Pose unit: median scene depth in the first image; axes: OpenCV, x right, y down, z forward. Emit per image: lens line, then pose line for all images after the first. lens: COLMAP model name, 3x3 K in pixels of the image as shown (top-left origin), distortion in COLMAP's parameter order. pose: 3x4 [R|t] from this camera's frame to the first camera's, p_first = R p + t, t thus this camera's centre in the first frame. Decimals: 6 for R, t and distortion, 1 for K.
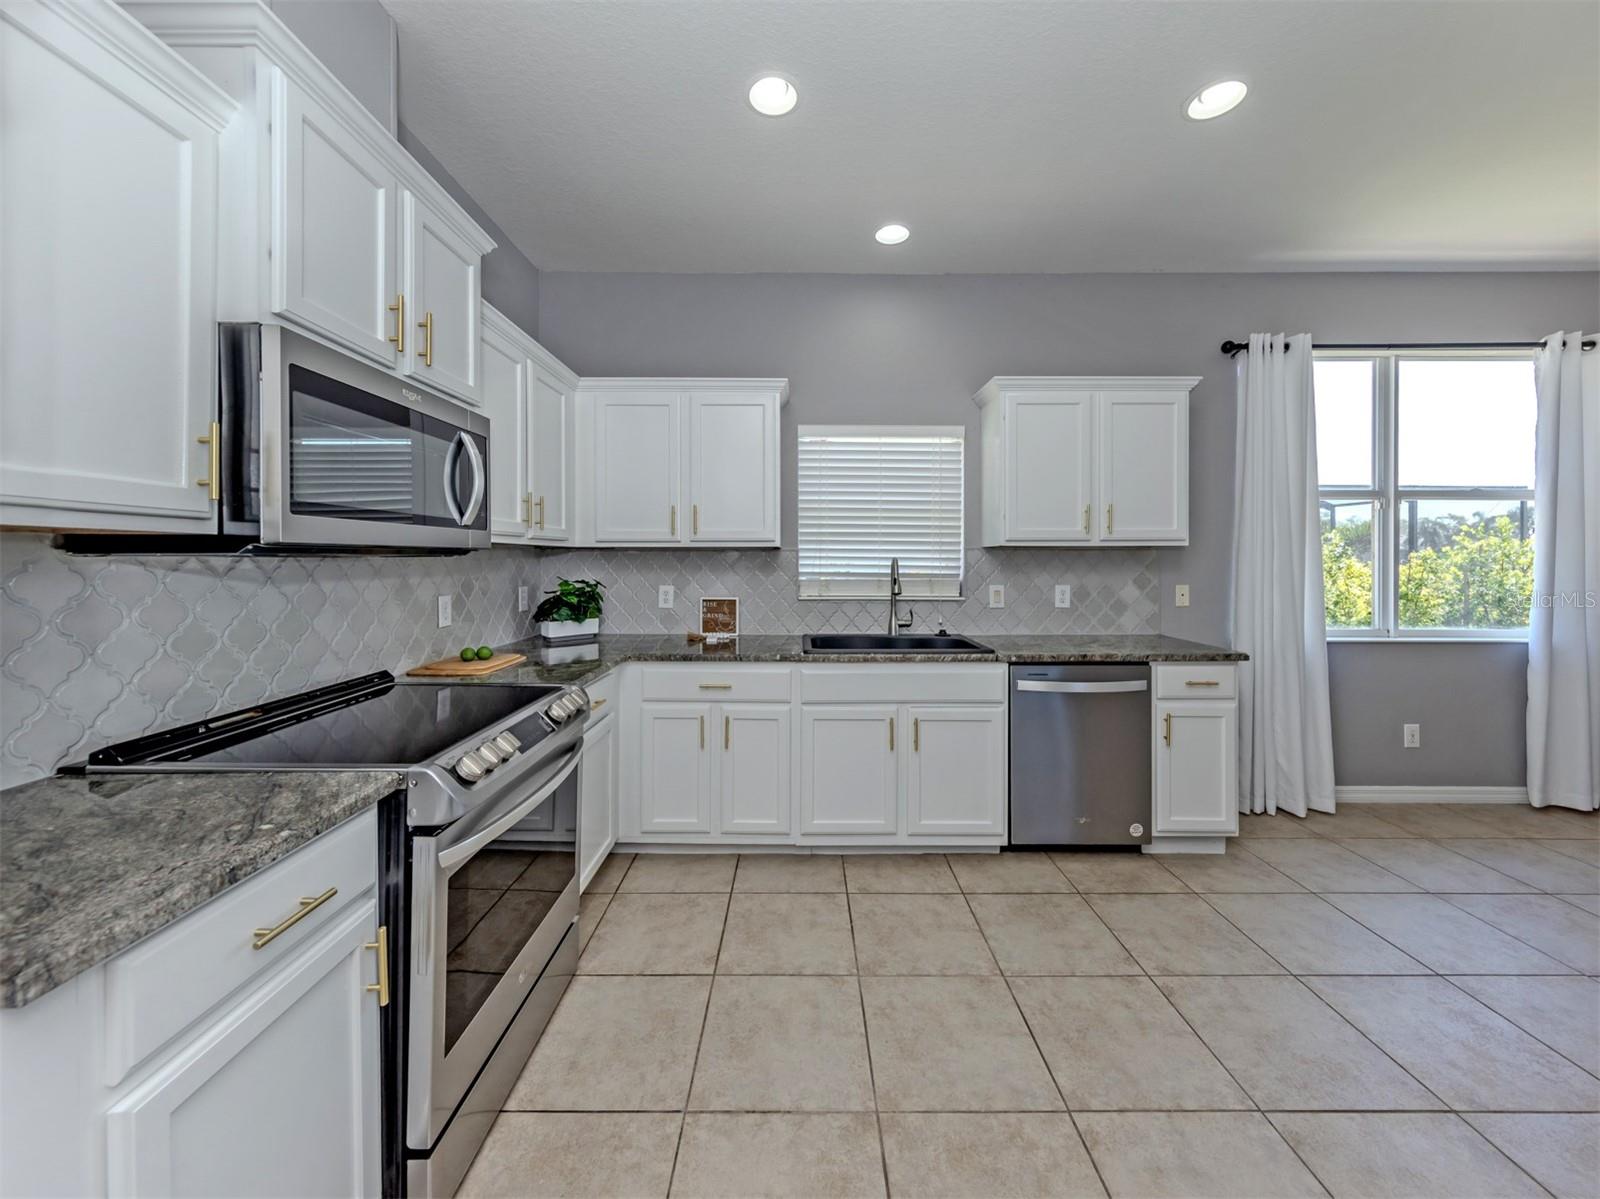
lens RADIAL K [[593.2, 0, 797.8], [0, 593.2, 563.1], [0, 0, 1]] dist [0.002425, -0.000238]
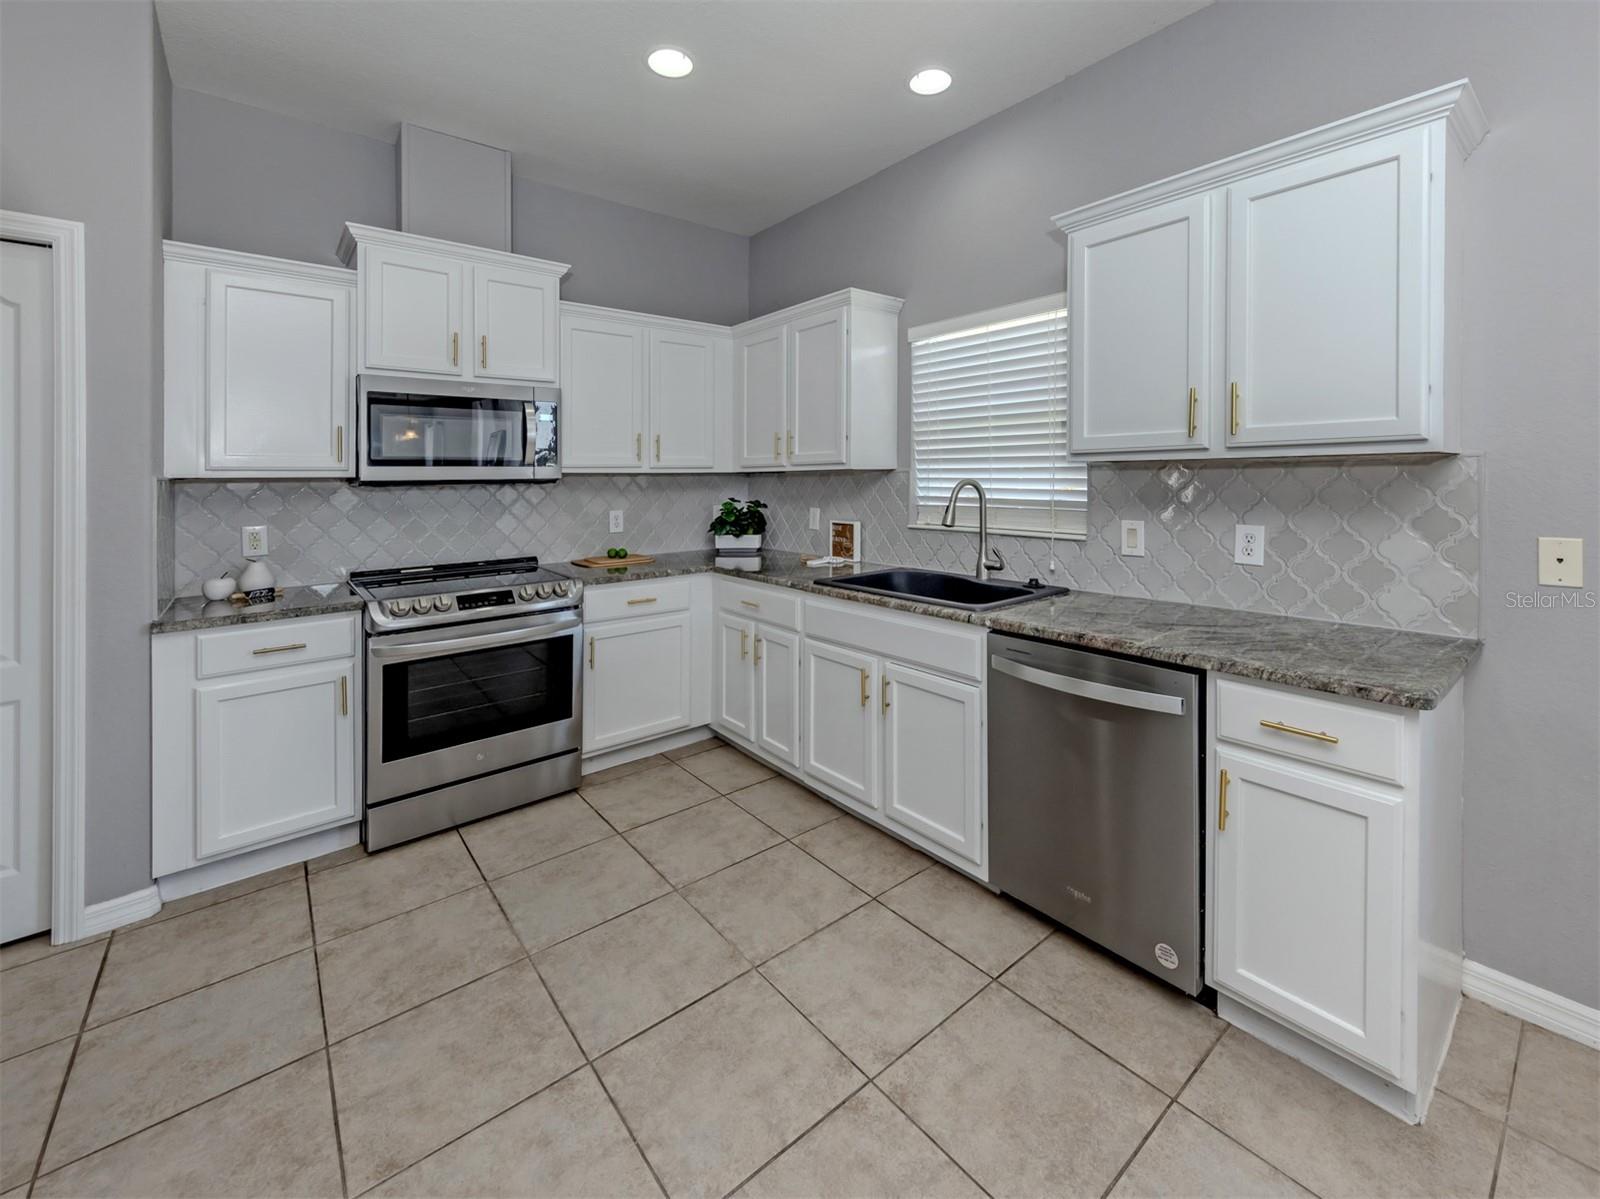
lens RADIAL K [[668.0, 0, 808.5], [0, 668.0, 477.6], [0, 0, 1]] dist [0.004101, 0.000010]
pose [[0.640378, -0.007484, -0.768024, 0.730124], [0.006875, 0.999968, -0.004012, -0.010048], [0.768029, -0.002710, 0.640409, 0.276387]]
